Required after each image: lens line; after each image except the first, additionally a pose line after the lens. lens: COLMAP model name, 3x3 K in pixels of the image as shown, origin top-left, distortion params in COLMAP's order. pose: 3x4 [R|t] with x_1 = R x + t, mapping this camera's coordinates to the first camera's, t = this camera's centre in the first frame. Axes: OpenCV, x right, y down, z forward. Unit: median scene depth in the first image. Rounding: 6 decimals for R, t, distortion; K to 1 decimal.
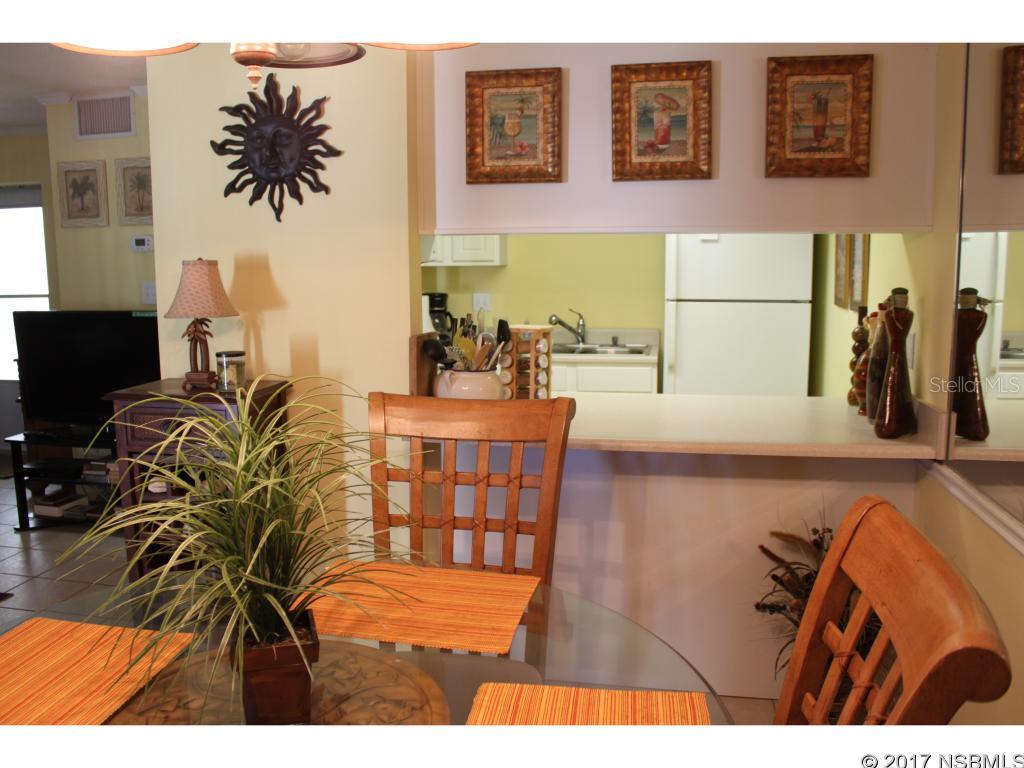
lens RADIAL K [[851.9, 0, 515.9], [0, 851.9, 383.0], [0, 0, 1]] dist [-0.151529, 0.121542]
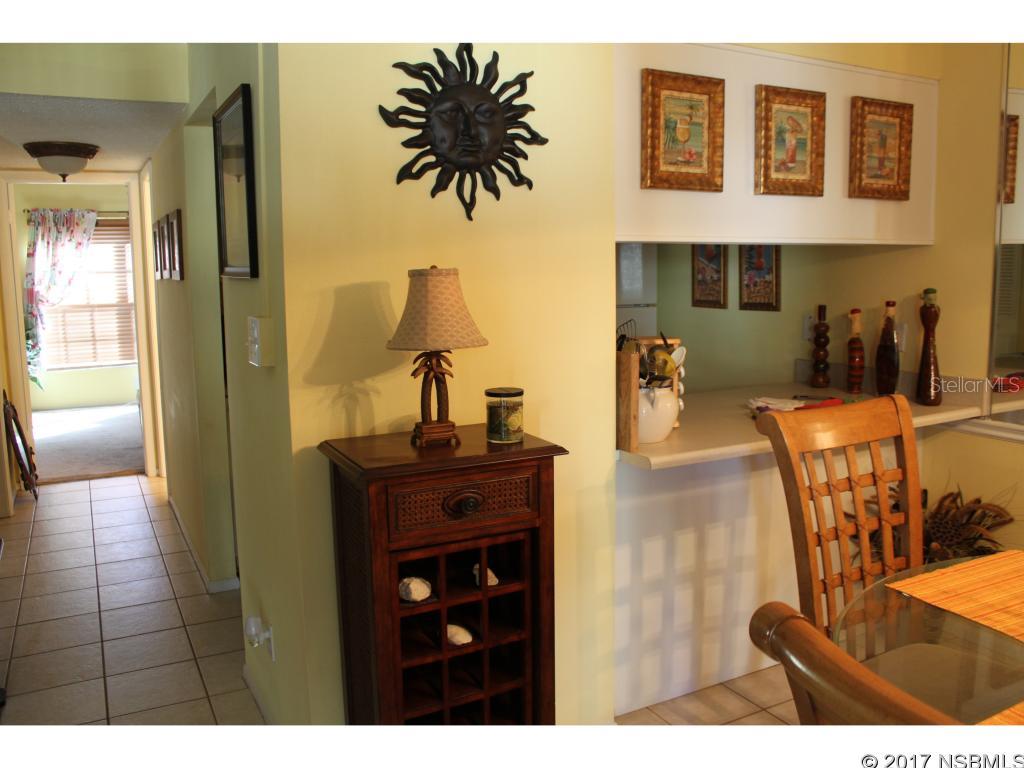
lens RADIAL K [[851.9, 0, 508.3], [0, 851.9, 377.8], [0, 0, 1]] dist [-0.151529, 0.121542]
pose [[0.776220, -0.087777, 0.624322, -0.779313], [0.099842, 0.994879, 0.015743, -0.056155], [-0.622507, 0.050113, 0.781008, 0.376197]]
